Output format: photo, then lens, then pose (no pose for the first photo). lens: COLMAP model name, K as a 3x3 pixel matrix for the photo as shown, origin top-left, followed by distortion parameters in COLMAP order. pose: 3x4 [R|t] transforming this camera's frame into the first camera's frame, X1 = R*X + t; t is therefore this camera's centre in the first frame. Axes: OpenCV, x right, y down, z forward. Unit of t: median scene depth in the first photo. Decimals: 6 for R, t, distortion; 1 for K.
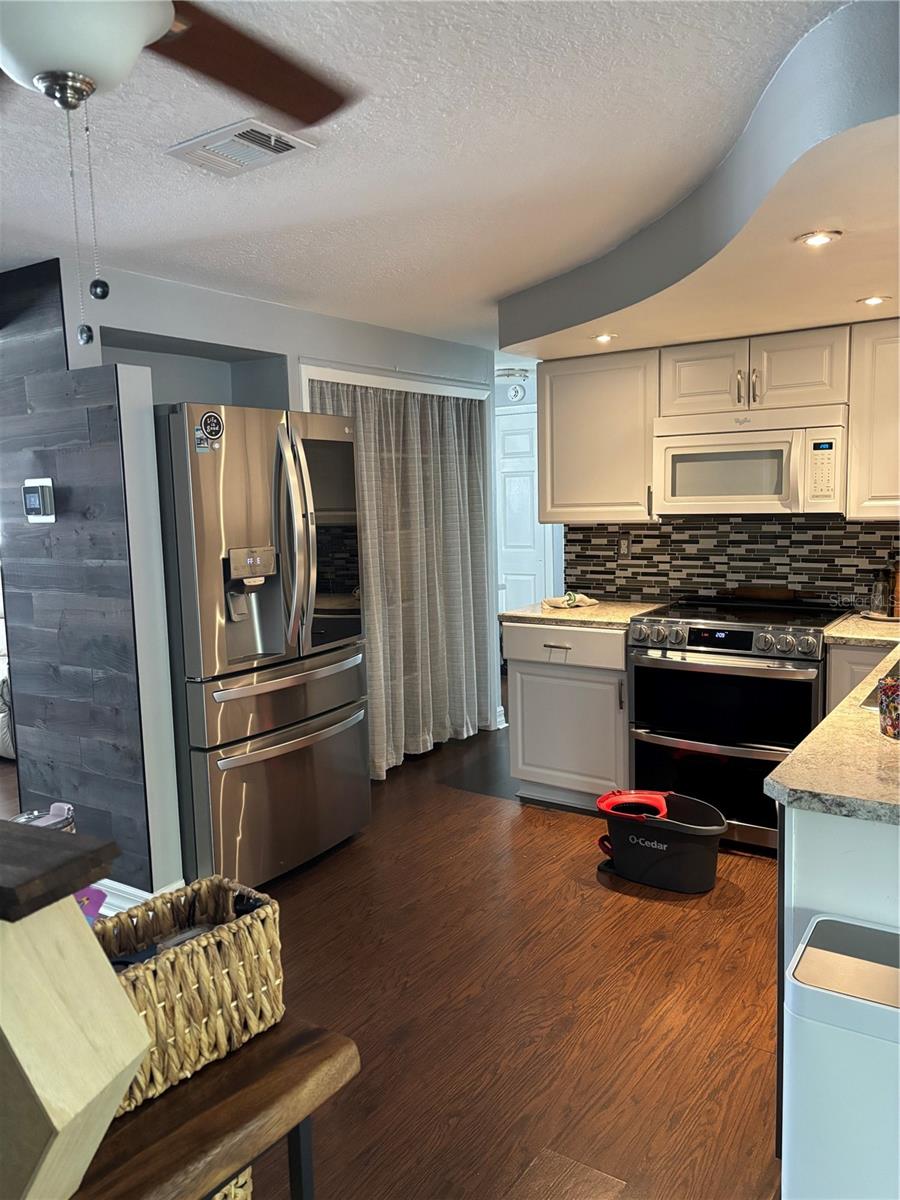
lens RADIAL K [[887.6, 0, 450.0], [0, 887.6, 600.0], [0, 0, 1]] dist [-0.000526, -0.044519]
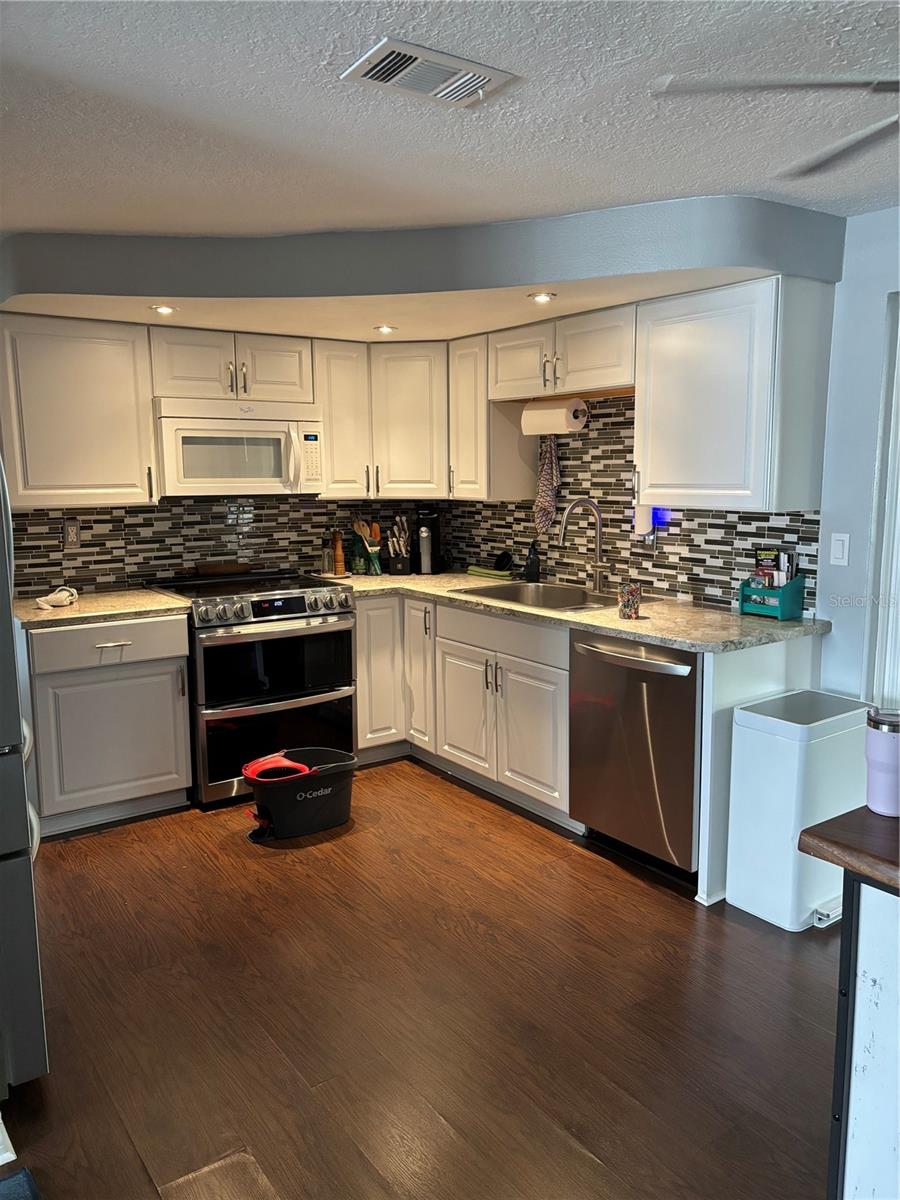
lens RADIAL K [[880.7, 0, 449.2], [0, 880.7, 618.8], [0, 0, 1]] dist [0.035362, -0.001701]
pose [[0.344953, -0.132392, 0.929236, -0.579376], [0.107249, 0.989078, 0.101104, -0.027150], [-0.932473, 0.064784, 0.355384, 0.360292]]
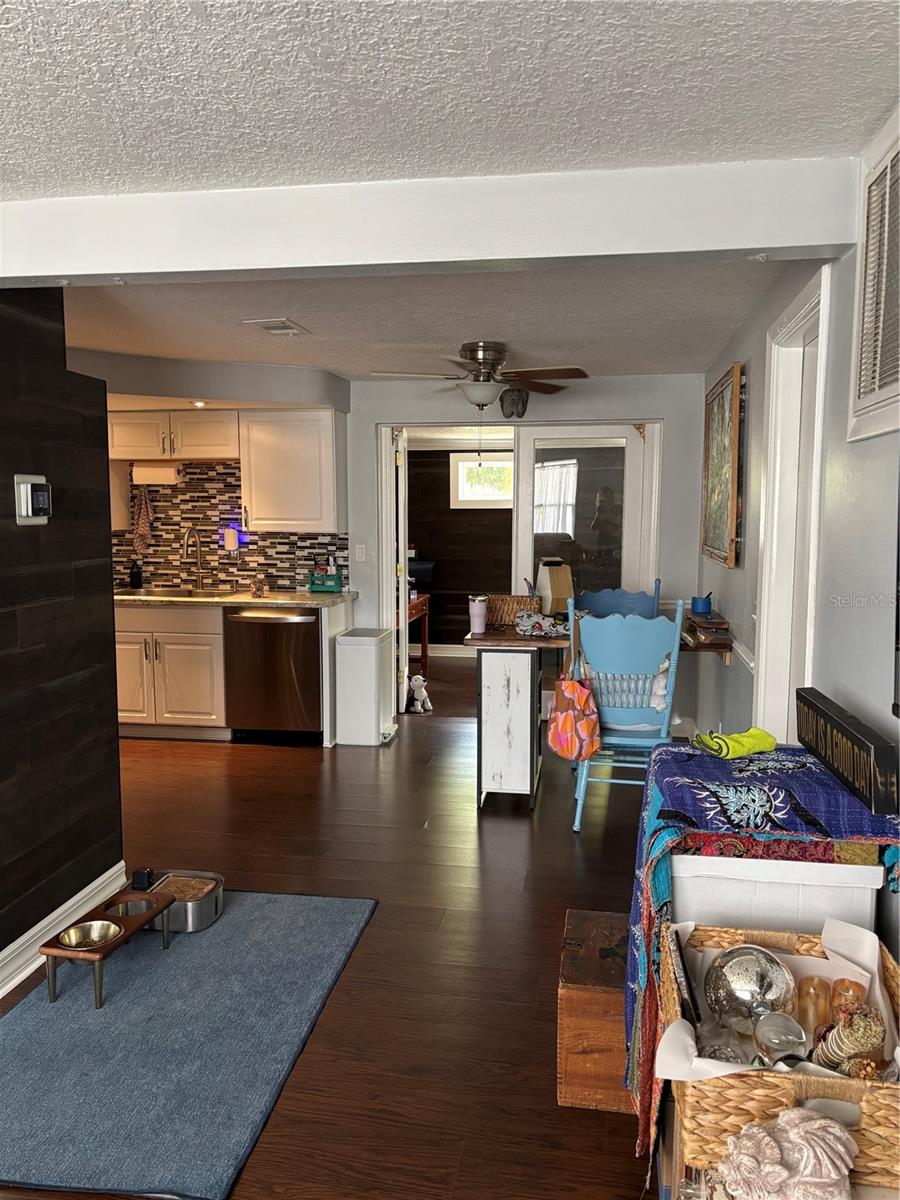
lens RADIAL K [[887.6, 0, 450.0], [0, 887.6, 600.0], [0, 0, 1]] dist [-0.000526, -0.044519]
pose [[-0.410126, -0.069268, 0.909395, -1.129642], [0.109530, 0.986154, 0.124511, -0.061861], [-0.905428, 0.150671, -0.396861, 0.769472]]
